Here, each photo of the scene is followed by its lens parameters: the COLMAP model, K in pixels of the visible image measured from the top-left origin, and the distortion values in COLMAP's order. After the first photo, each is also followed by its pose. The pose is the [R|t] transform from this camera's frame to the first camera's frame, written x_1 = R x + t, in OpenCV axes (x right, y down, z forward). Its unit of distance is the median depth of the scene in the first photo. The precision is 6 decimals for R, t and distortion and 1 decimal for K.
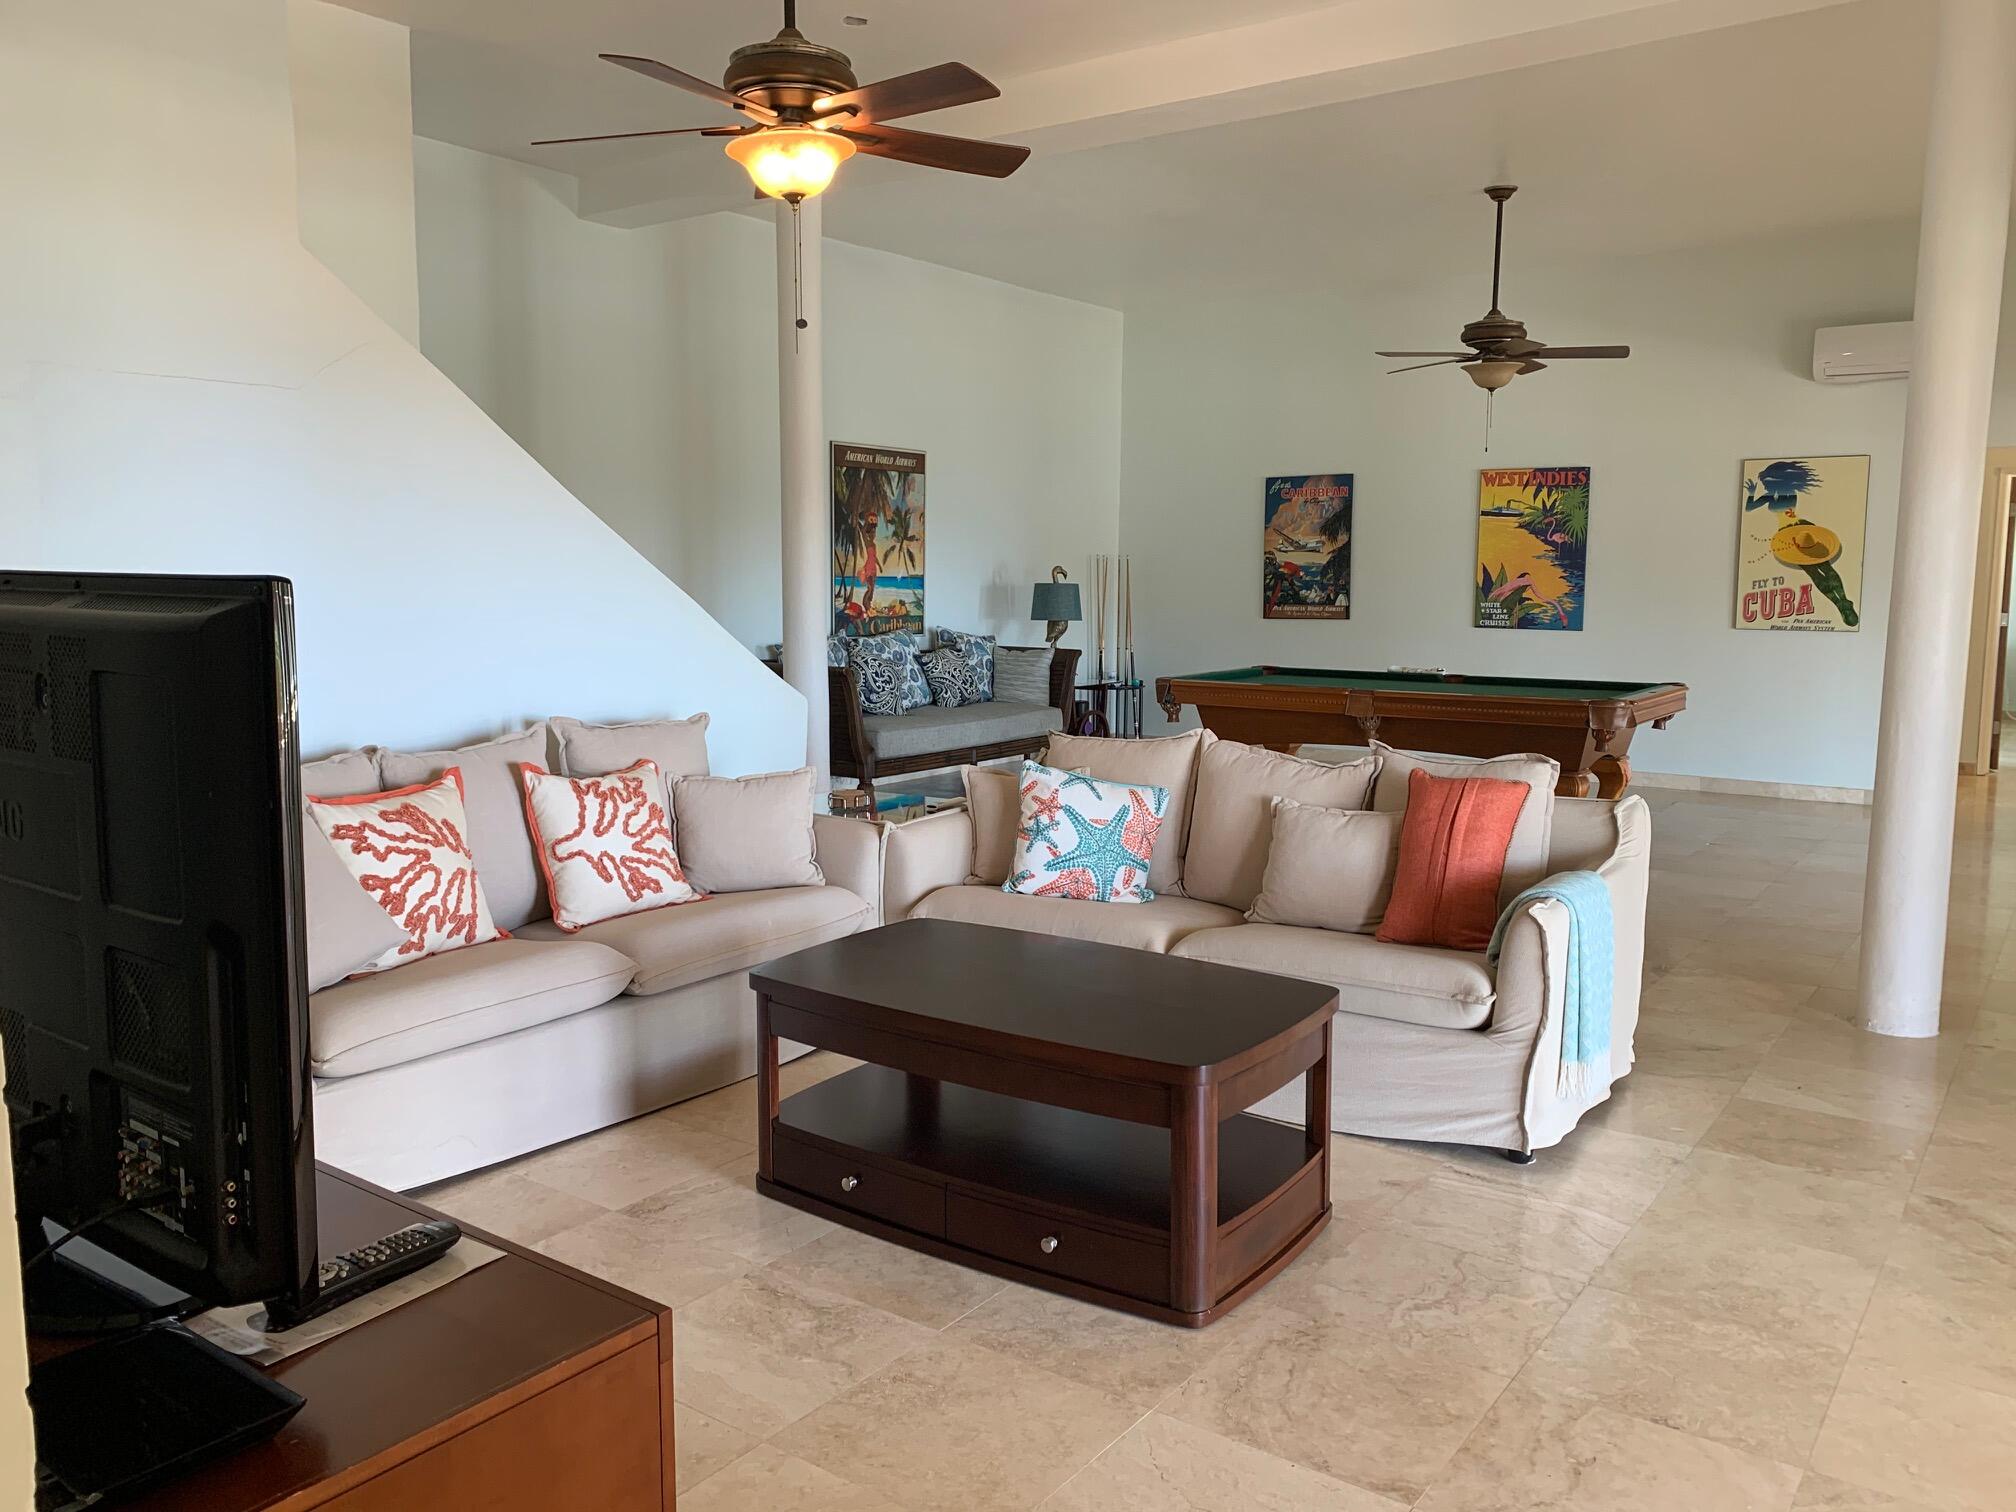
lens RADIAL K [[1536.8, 0, 1005.8], [0, 1536.8, 752.3], [0, 0, 1]] dist [0.042573, -0.067731]
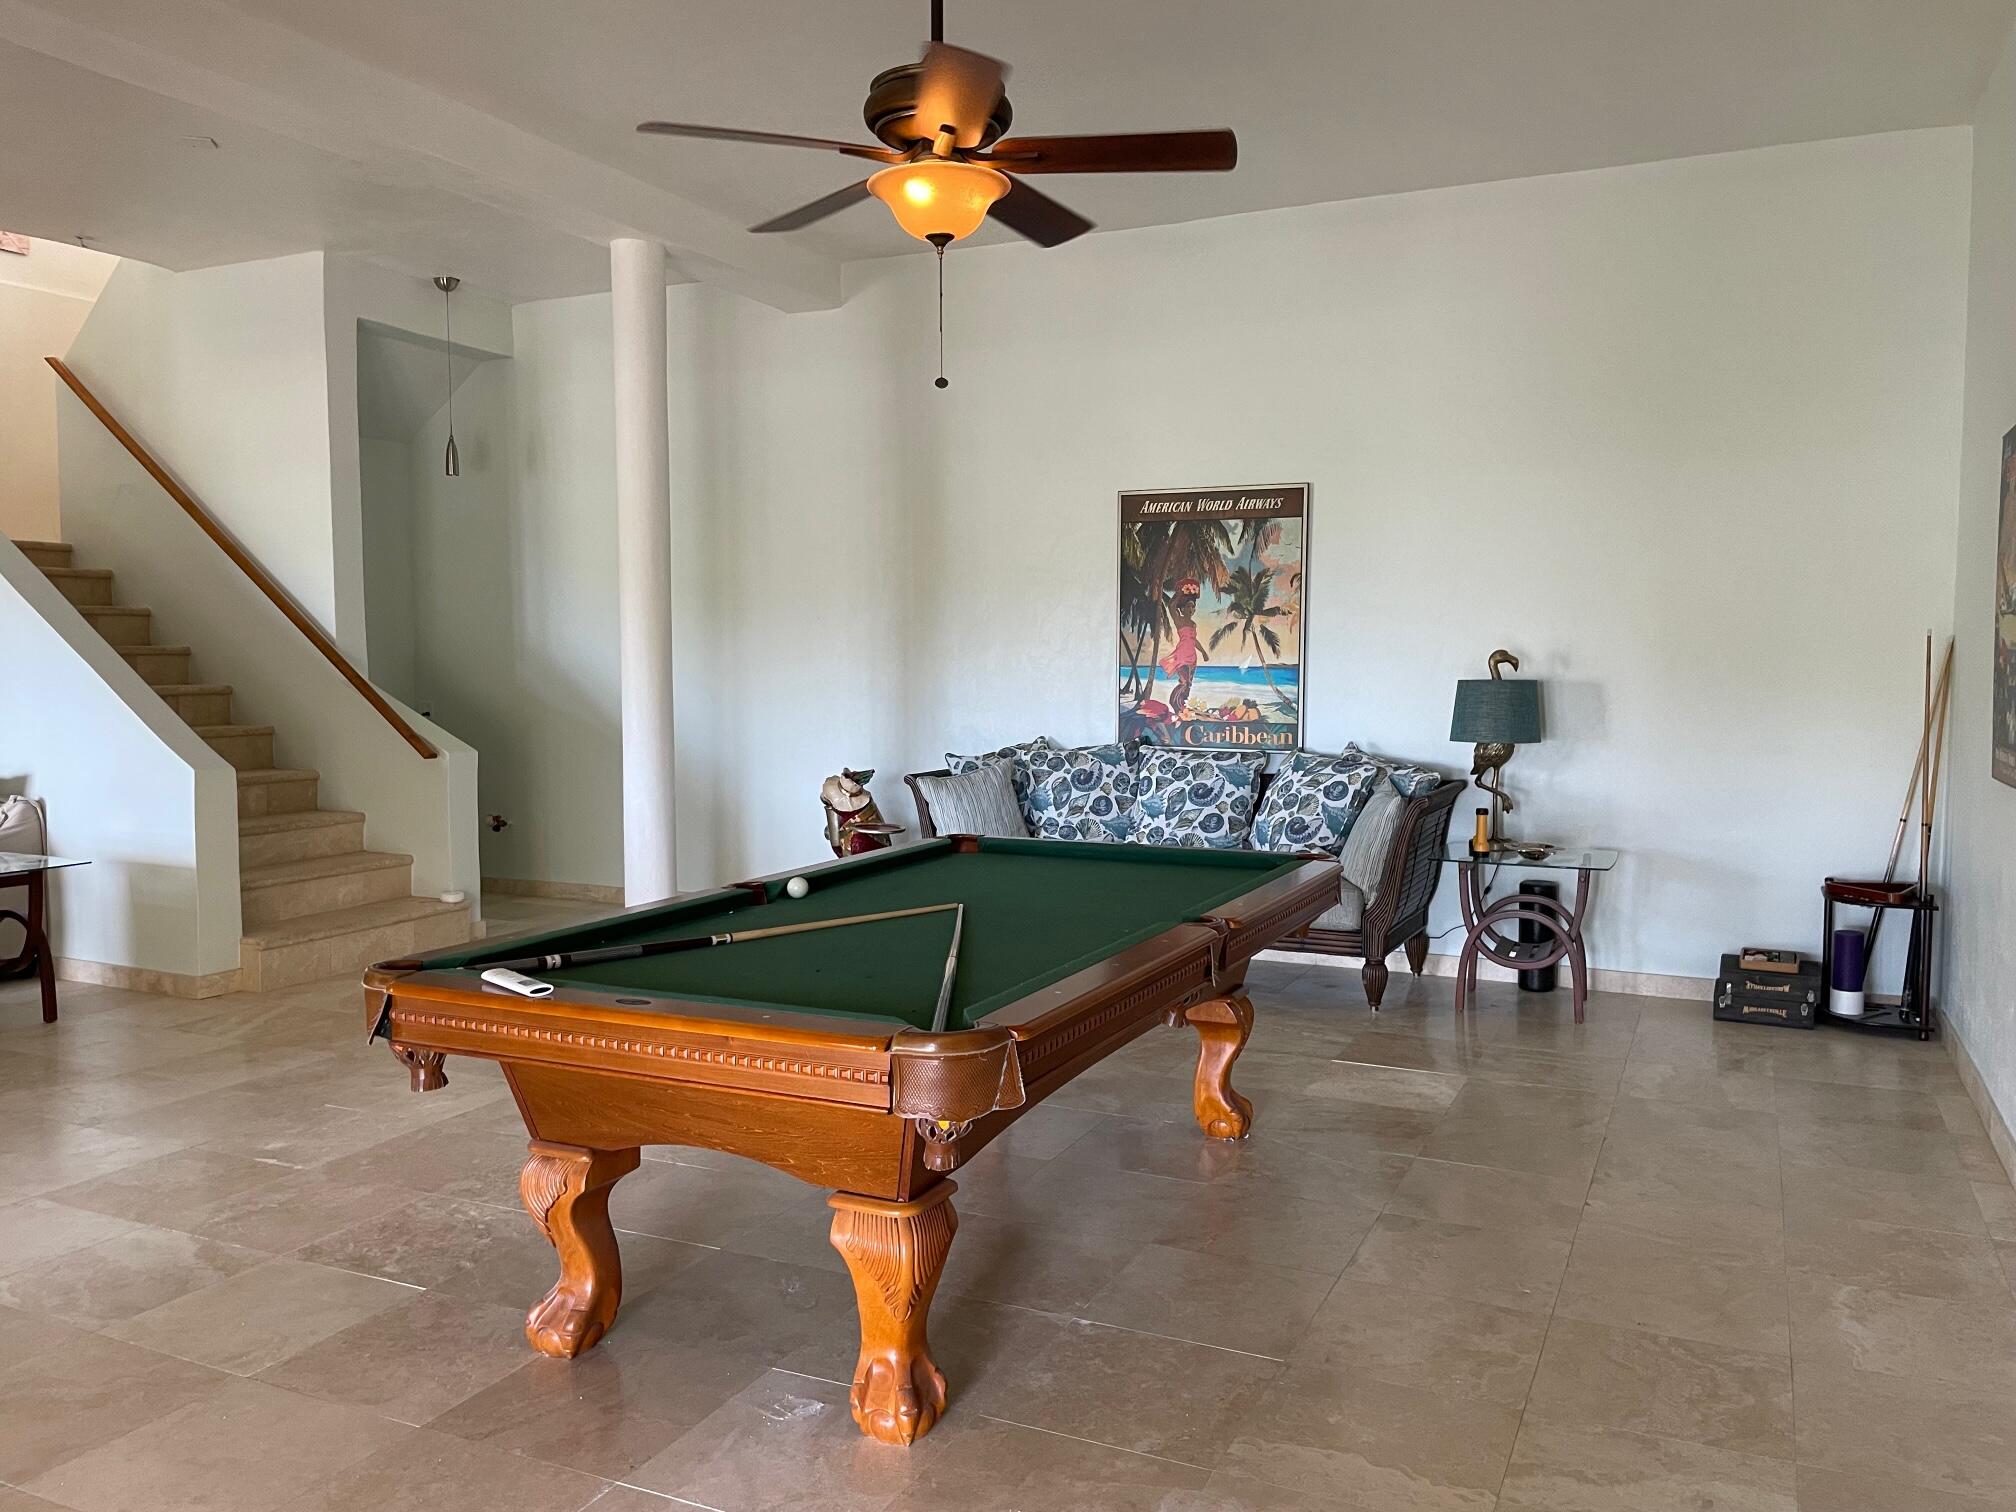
lens RADIAL K [[1539.2, 0, 1005.9], [0, 1539.2, 753.8], [0, 0, 1]] dist [0.050463, 0.000076]
pose [[0.144353, 0.051038, -0.988209, 0.622484], [-0.122751, 0.991879, 0.033296, -0.085923], [0.981883, 0.116497, 0.149446, 0.803289]]
